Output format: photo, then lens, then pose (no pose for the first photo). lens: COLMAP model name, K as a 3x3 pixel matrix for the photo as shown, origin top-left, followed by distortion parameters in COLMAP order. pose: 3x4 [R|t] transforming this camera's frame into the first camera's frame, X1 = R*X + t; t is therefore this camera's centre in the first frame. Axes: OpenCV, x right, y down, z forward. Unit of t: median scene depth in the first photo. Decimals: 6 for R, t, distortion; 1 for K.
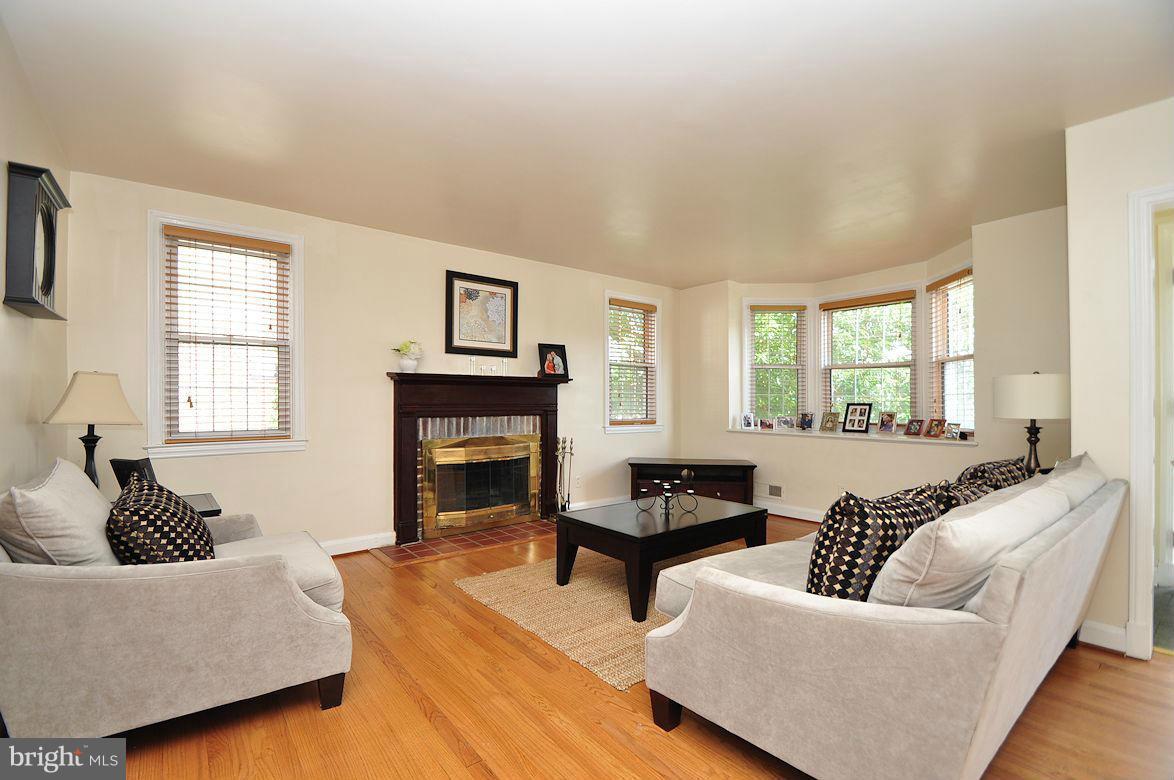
lens RADIAL K [[513.9, 0, 574.2], [0, 513.9, 400.5], [0, 0, 1]] dist [0.000173, -0.008934]
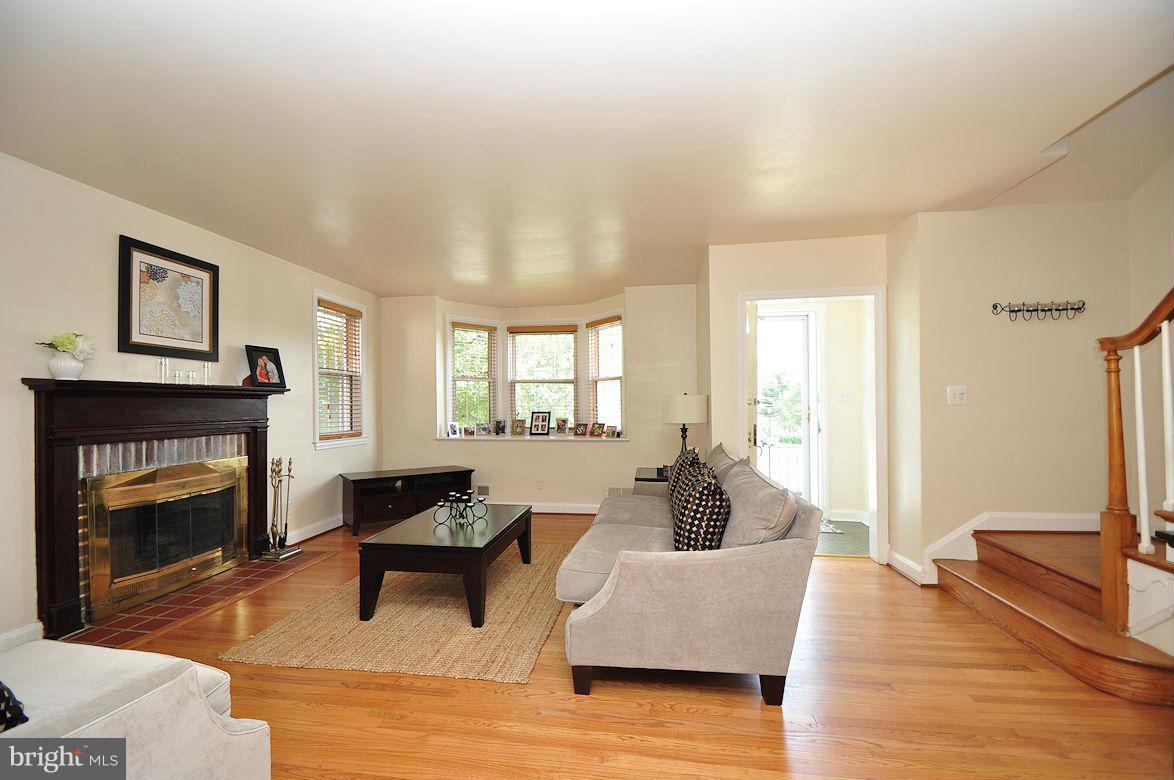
lens RADIAL K [[513.9, 0, 574.2], [0, 513.9, 400.5], [0, 0, 1]] dist [0.000173, -0.008934]
pose [[0.721977, -0.001908, 0.691915, -0.257509], [0.005613, 0.999979, -0.003100, -0.017806], [-0.691895, 0.006121, 0.721972, 0.053822]]
